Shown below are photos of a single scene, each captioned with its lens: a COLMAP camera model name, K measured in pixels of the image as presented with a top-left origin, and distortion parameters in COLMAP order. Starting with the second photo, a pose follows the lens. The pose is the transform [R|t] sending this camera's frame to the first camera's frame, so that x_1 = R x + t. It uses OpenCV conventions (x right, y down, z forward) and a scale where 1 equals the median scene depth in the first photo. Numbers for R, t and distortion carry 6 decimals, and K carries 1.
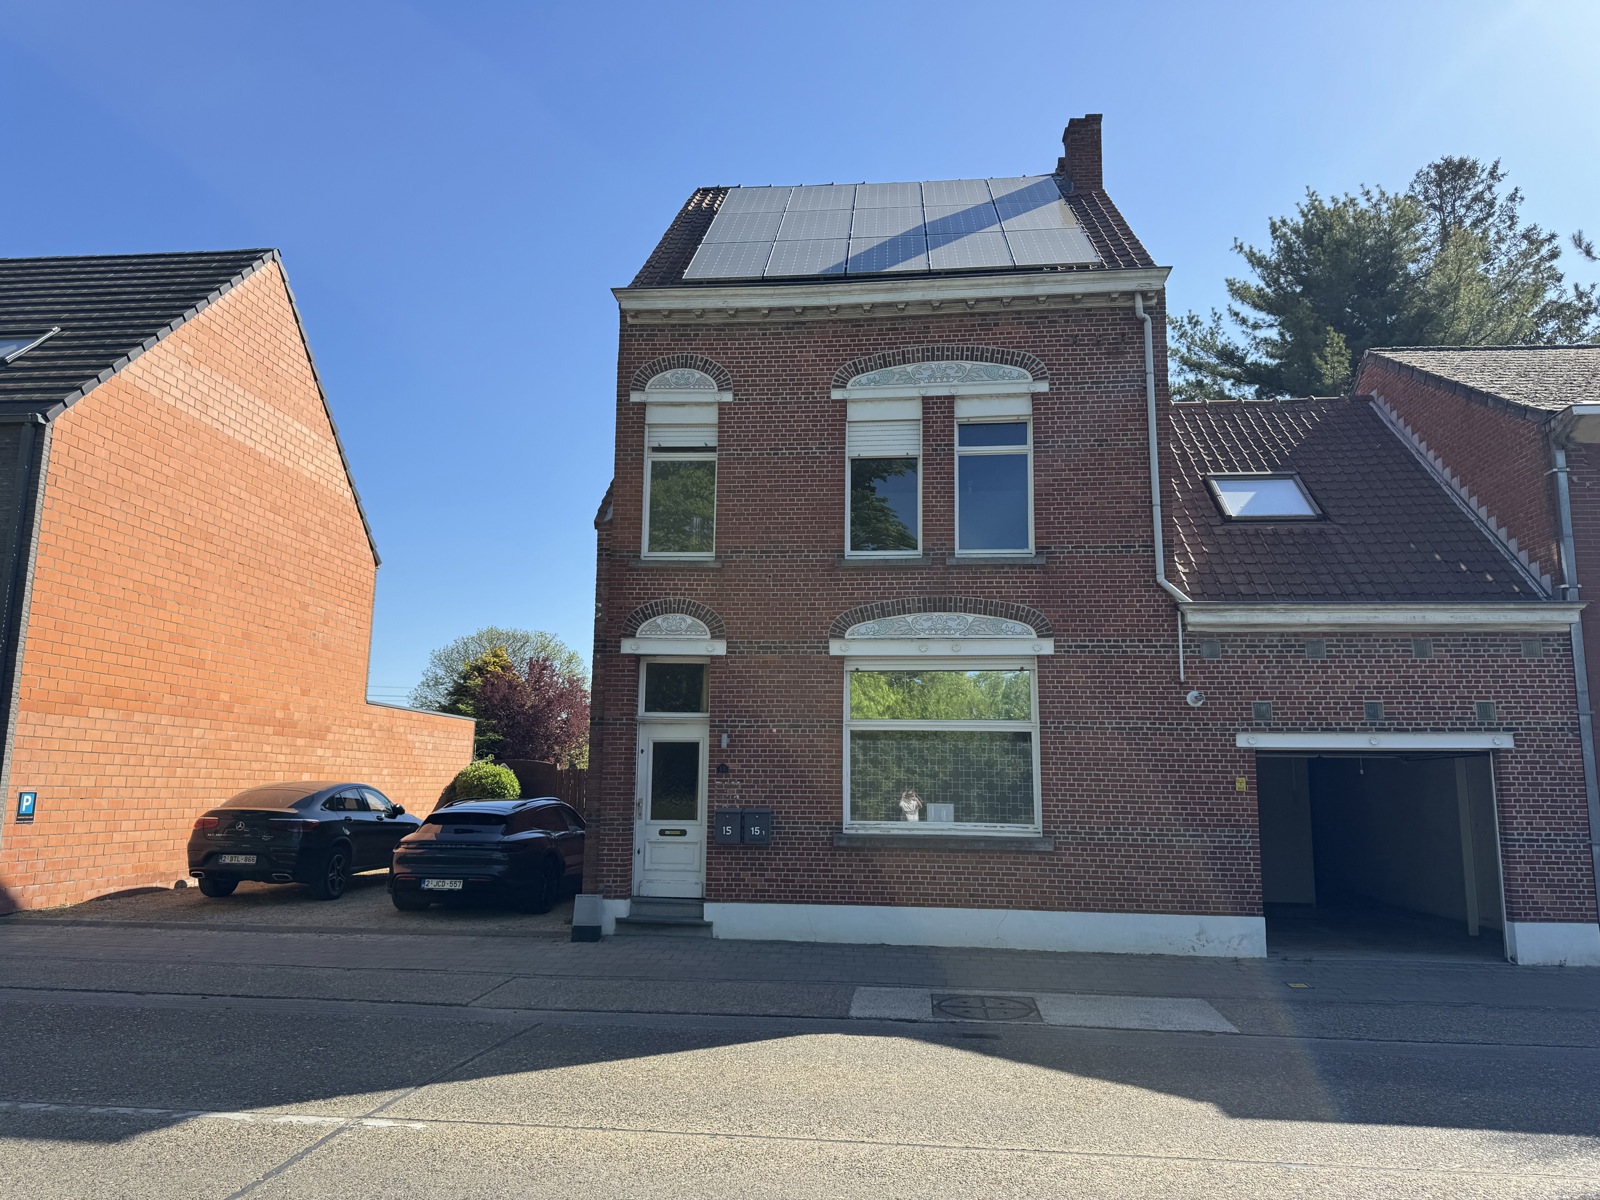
lens RADIAL K [[1131.8, 0, 800.0], [0, 1131.8, 600.0], [0, 0, 1]] dist [0.000910, -0.000239]
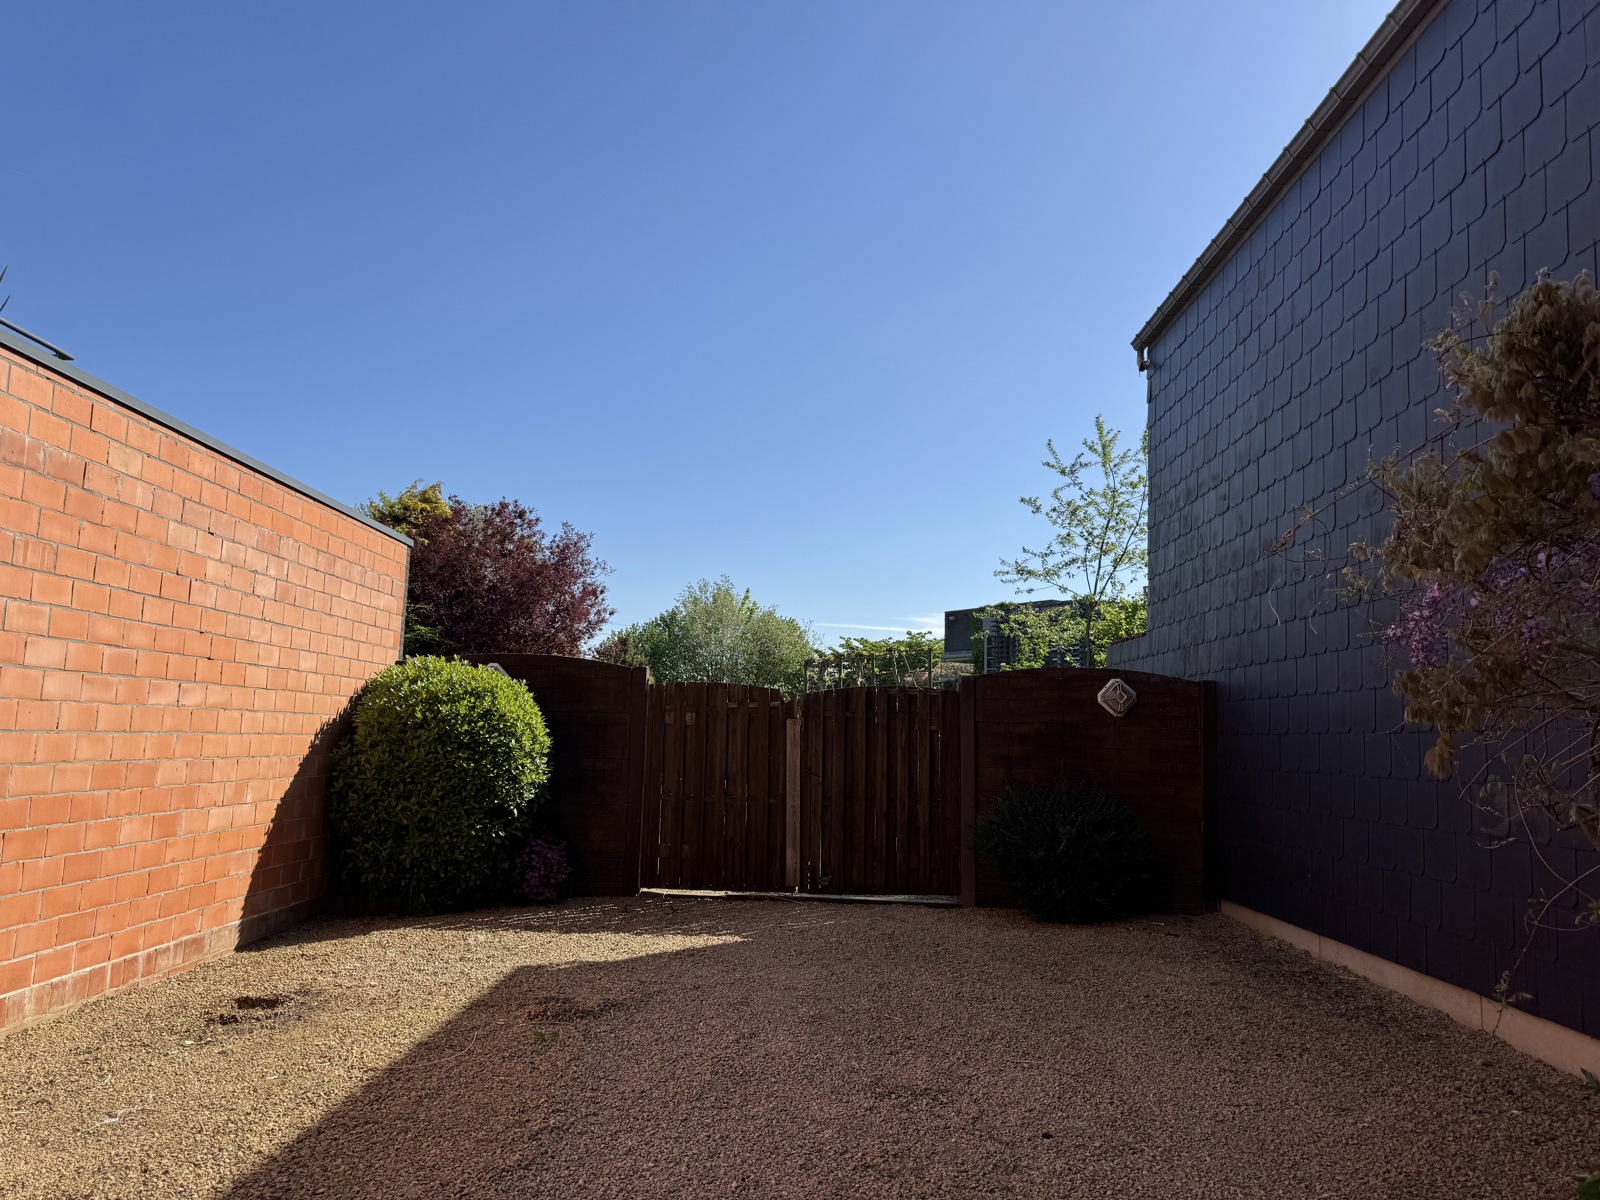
lens RADIAL K [[1131.8, 0, 800.0], [0, 1131.8, 600.0], [0, 0, 1]] dist [0.000910, -0.000239]
pose [[0.996202, 0.020642, 0.084587, -0.207317], [-0.024117, 0.998898, 0.040273, 0.114044], [-0.083663, -0.042160, 0.995602, 0.675167]]
